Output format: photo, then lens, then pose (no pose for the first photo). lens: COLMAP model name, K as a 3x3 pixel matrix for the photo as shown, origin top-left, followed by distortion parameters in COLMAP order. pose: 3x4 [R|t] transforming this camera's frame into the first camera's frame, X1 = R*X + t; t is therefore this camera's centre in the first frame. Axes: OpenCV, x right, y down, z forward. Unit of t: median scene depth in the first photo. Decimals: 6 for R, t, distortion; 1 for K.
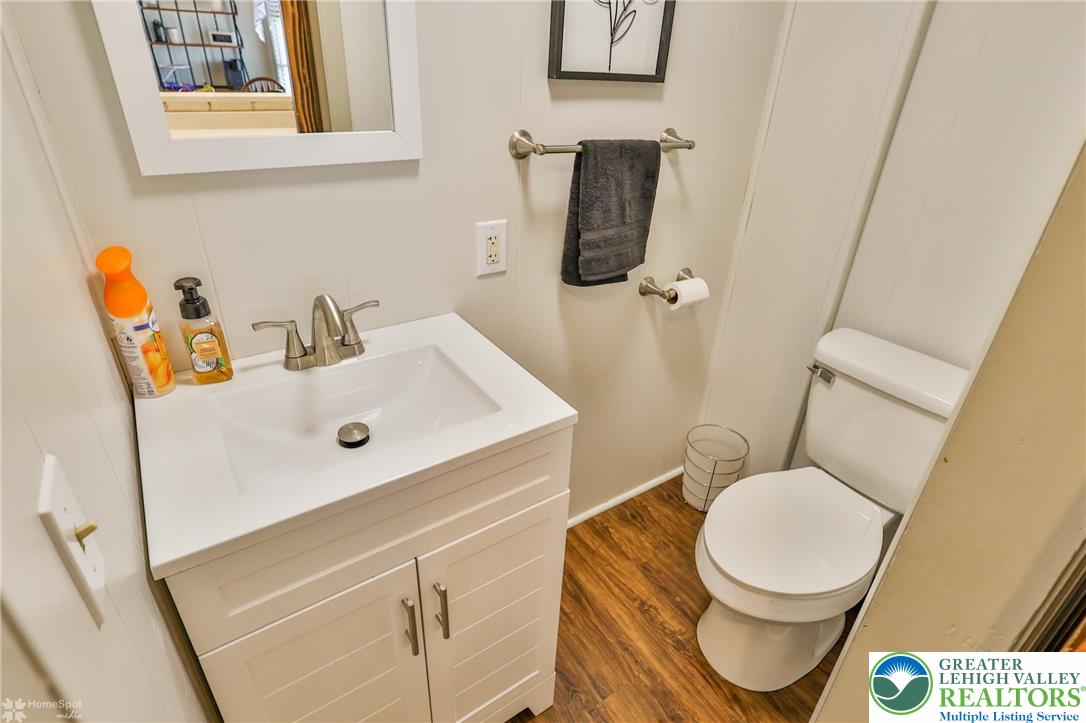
lens RADIAL K [[536.4, 0, 544.0], [0, 536.4, 349.0], [0, 0, 1]] dist [-0.001318, -0.000007]
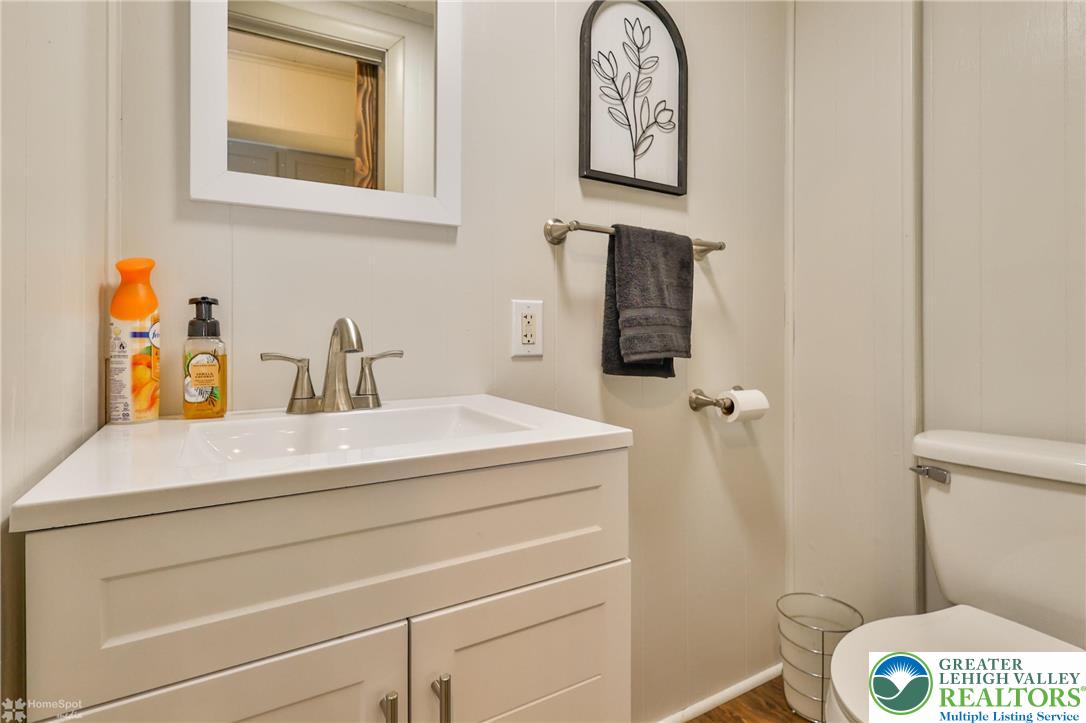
lens RADIAL K [[524.7, 0, 548.2], [0, 524.7, 358.9], [0, 0, 1]] dist [0.000907, -0.000113]
pose [[0.997332, -0.043713, -0.058458, -0.008139], [0.011716, 0.886344, -0.462879, 0.295081], [0.072048, 0.460959, 0.884492, 0.200650]]
